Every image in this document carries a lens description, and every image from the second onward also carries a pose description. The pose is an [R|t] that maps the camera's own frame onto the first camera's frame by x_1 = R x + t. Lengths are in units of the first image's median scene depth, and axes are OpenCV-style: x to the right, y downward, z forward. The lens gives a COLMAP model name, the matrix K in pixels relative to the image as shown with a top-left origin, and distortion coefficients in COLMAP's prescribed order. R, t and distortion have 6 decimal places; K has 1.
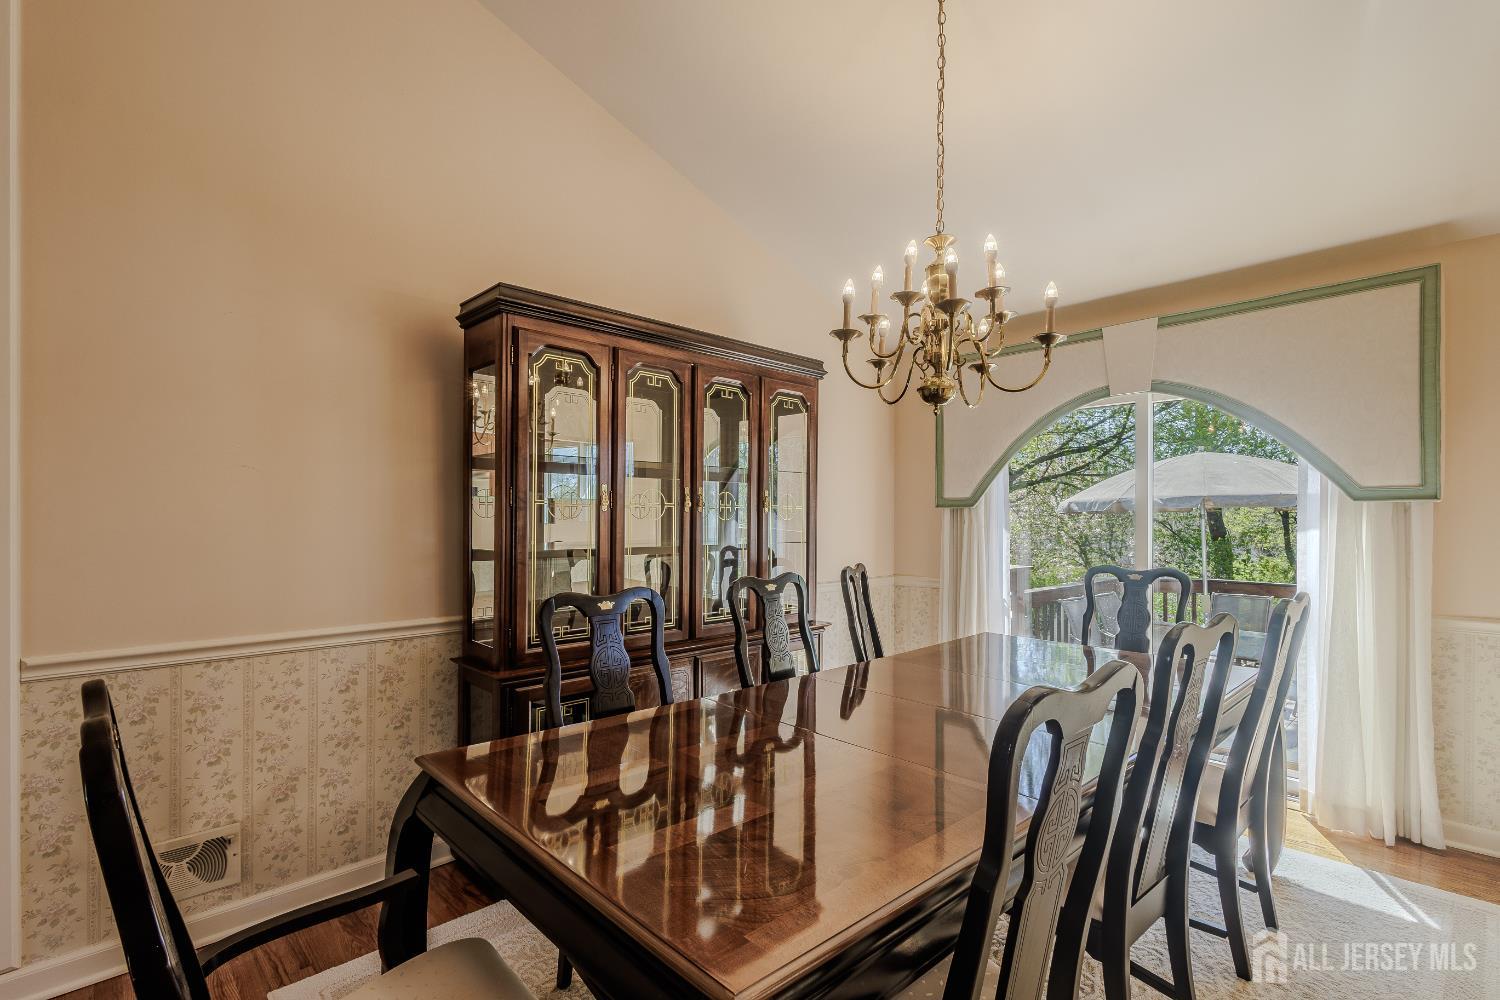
lens RADIAL K [[703.7, 0, 746.7], [0, 703.7, 520.1], [0, 0, 1]] dist [0.003999, -0.000325]
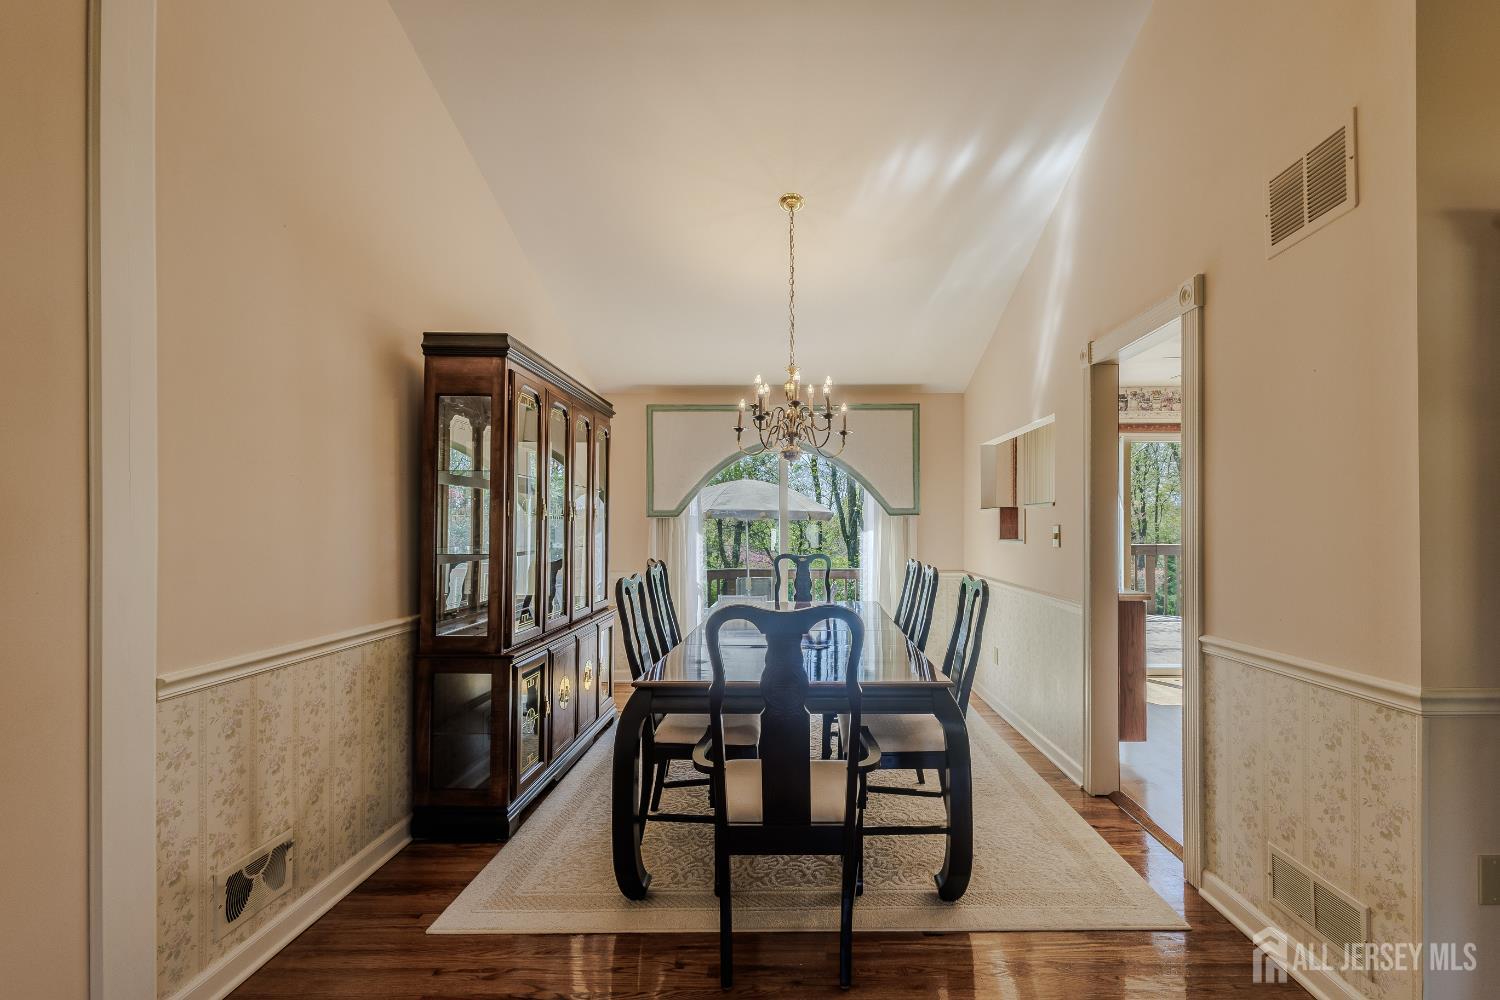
lens RADIAL K [[703.7, 0, 809.3], [0, 703.7, 520.6], [0, 0, 1]] dist [0.003999, -0.000325]
pose [[0.684591, 0.001273, 0.728926, -0.768521], [0.006478, 0.999948, -0.007830, 0.000478], [-0.728898, 0.010082, 0.684548, -0.193466]]
